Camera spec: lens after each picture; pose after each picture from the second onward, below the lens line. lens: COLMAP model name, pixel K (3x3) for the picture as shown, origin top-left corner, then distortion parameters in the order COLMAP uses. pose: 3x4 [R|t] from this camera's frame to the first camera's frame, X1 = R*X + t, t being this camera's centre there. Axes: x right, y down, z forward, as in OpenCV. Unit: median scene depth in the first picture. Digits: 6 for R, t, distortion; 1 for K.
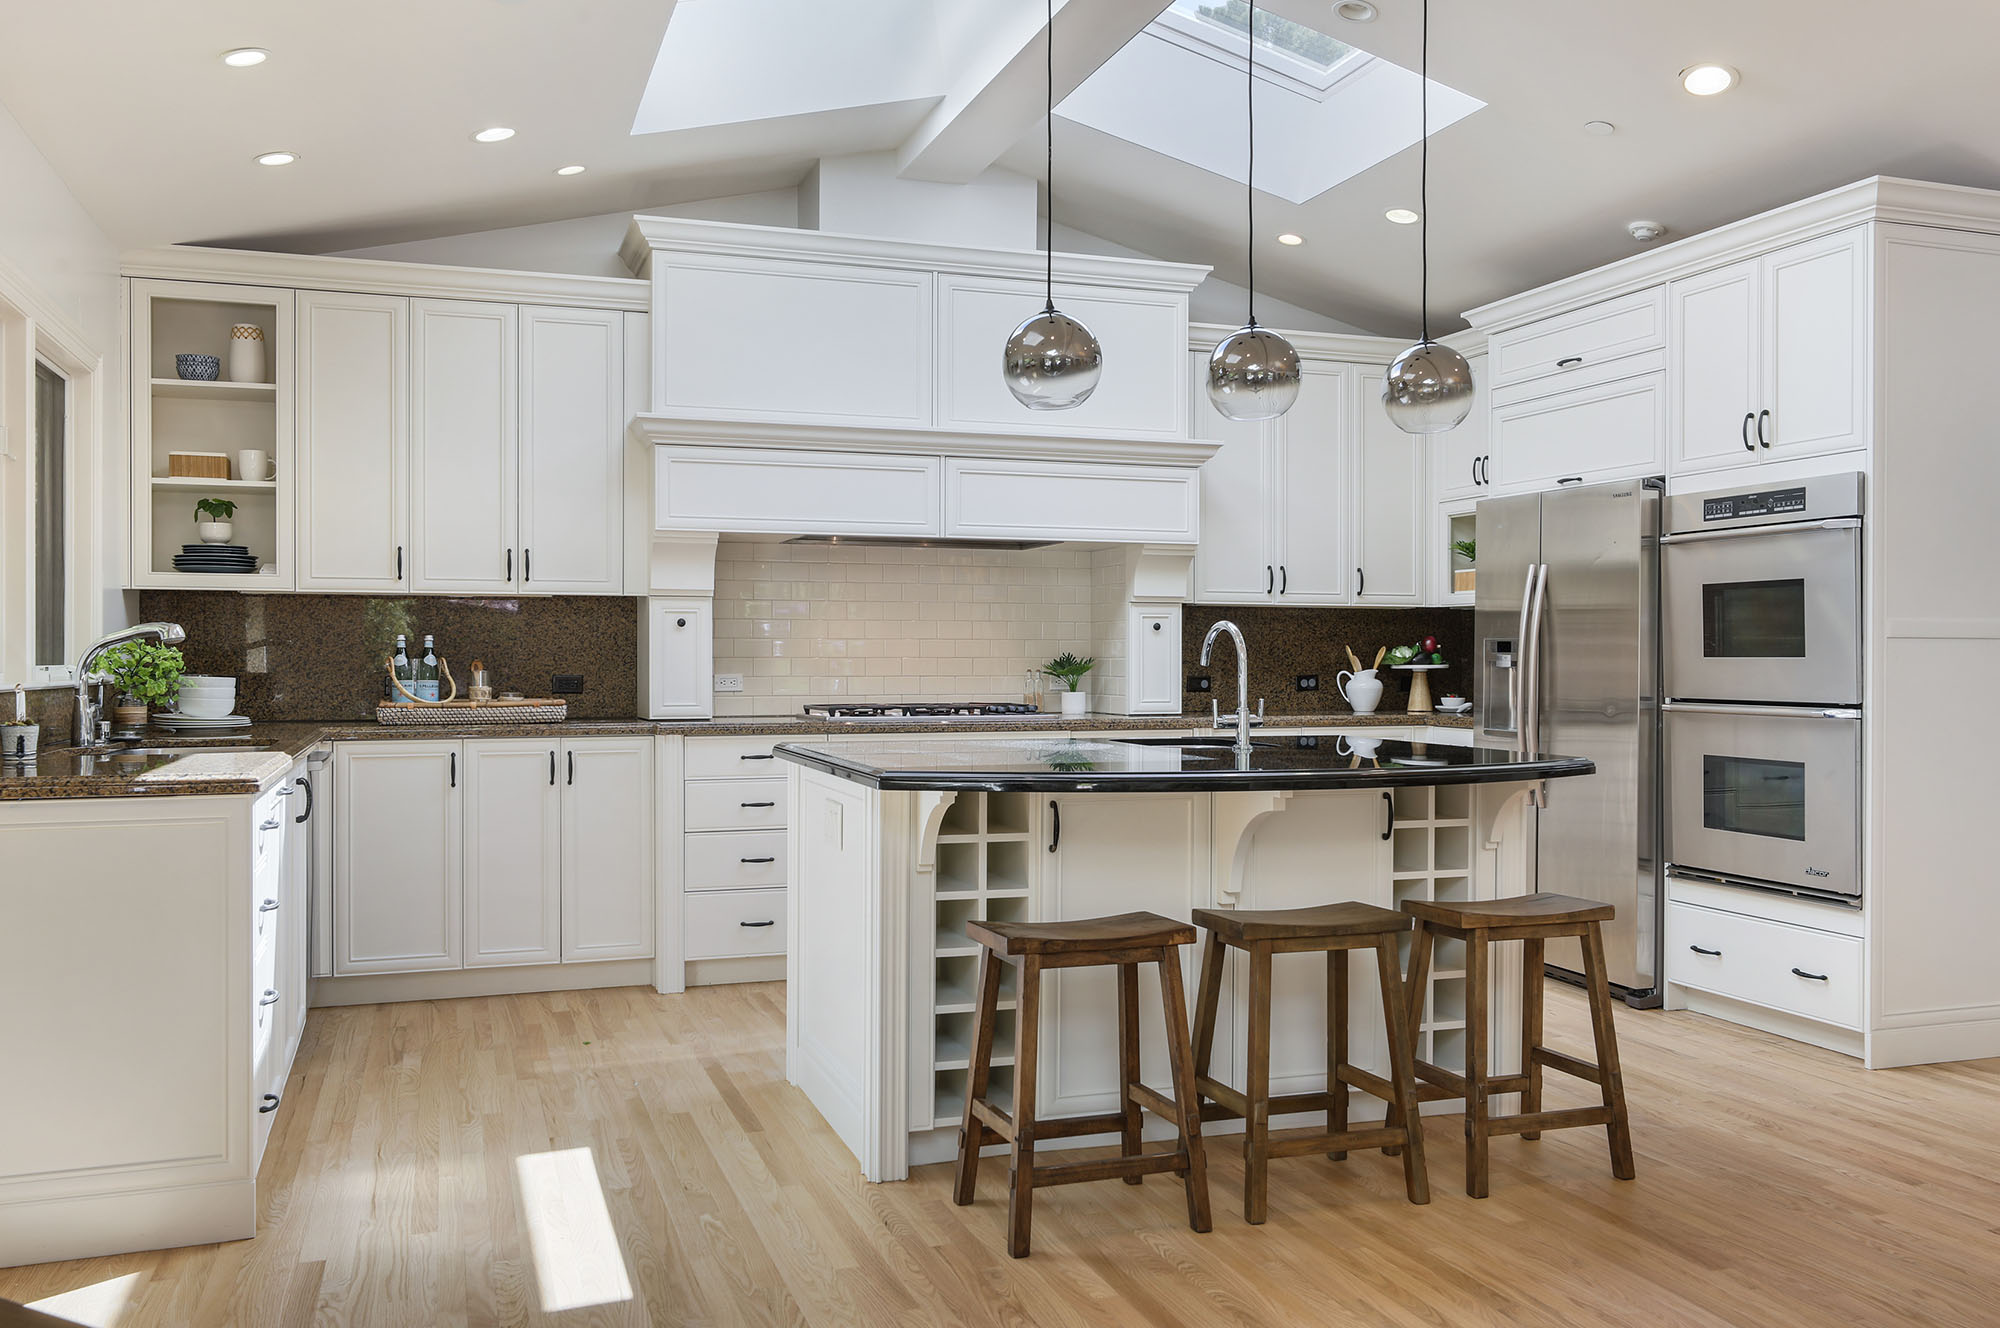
lens RADIAL K [[1608.5, 0, 981.8], [0, 1608.5, 660.8], [0, 0, 1]] dist [-0.011488, 0.006124]
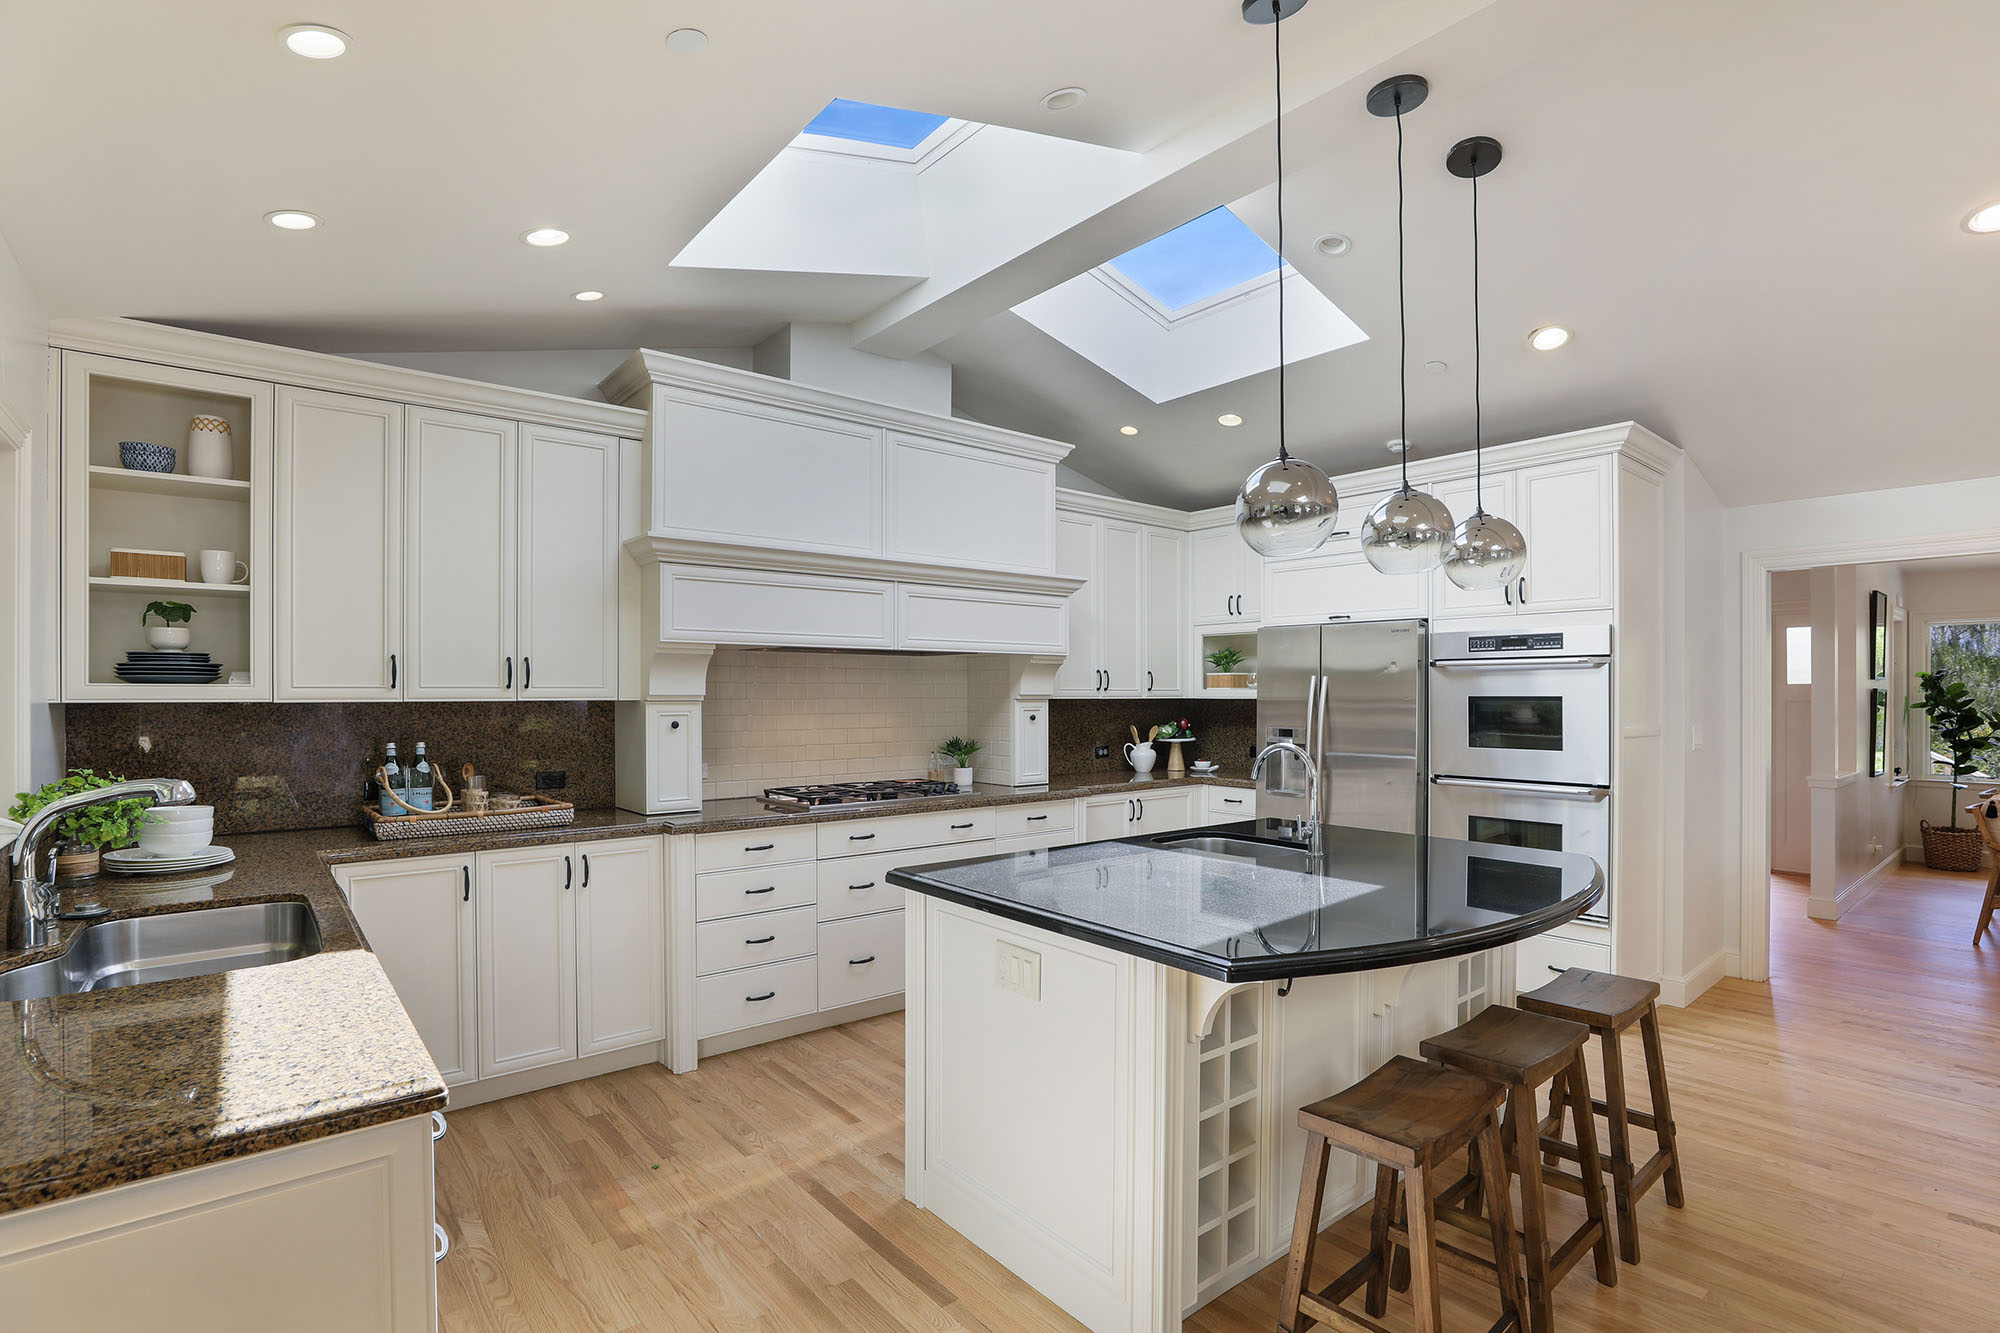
lens RADIAL K [[942.7, 0, 993.5], [0, 942.7, 693.1], [0, 0, 1]] dist [-0.035404, 0.006150]
pose [[0.936890, -0.001892, 0.349619, -0.219865], [0.002444, 0.999996, -0.001138, -0.046849], [-0.349615, 0.001920, 0.936891, 0.341190]]
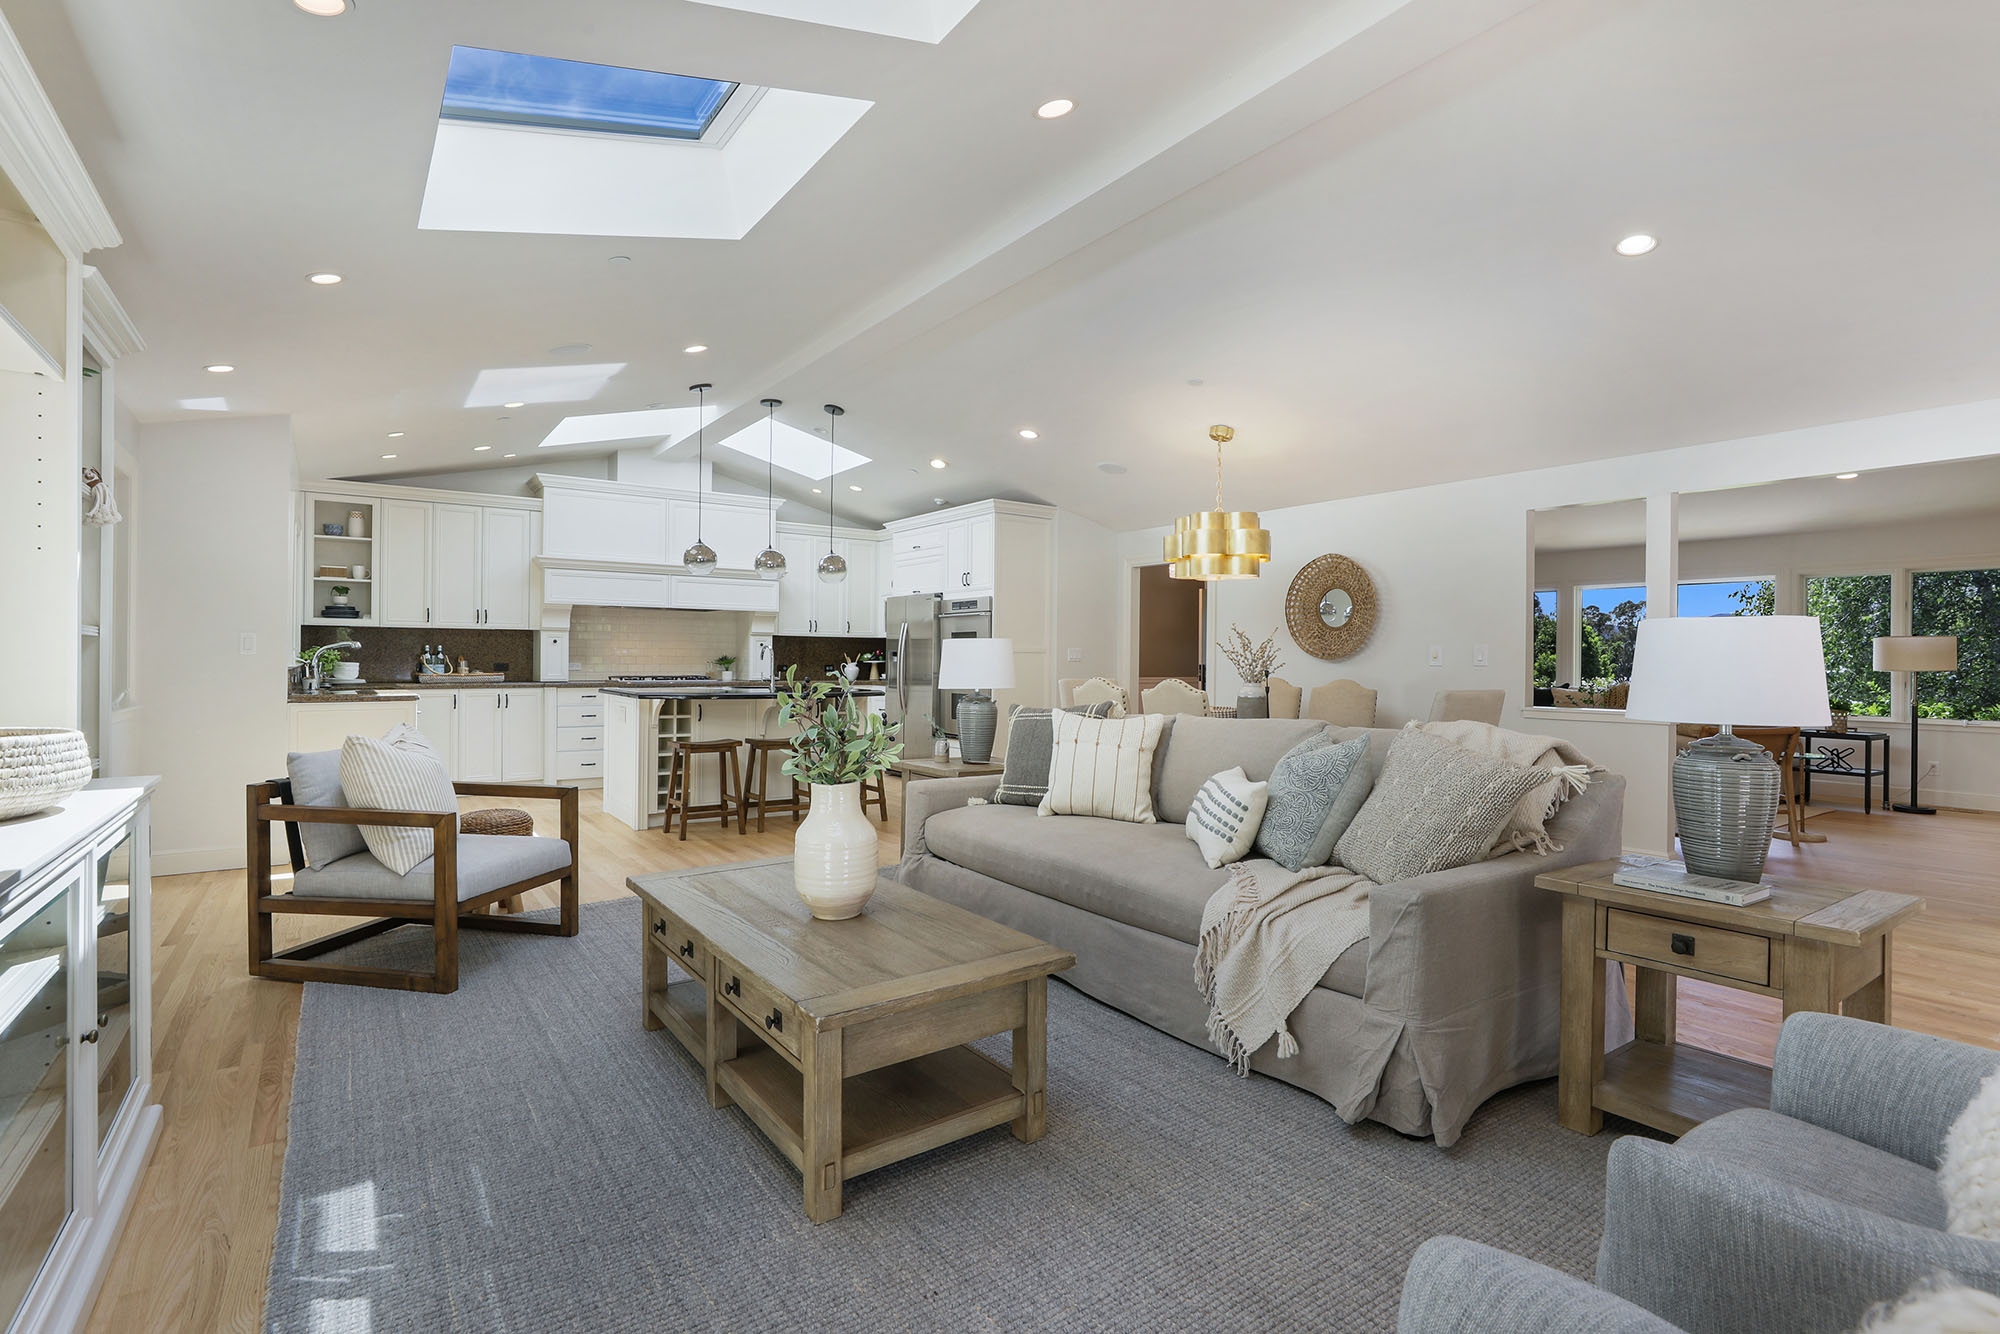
lens RADIAL K [[942.7, 0, 1003.2], [0, 942.7, 656.0], [0, 0, 1]] dist [-0.035404, 0.006150]
pose [[0.956620, 0.006694, 0.291260, 0.049864], [-0.005380, 0.999971, -0.005311, 0.002165], [-0.291287, 0.003513, 0.956629, -0.566522]]
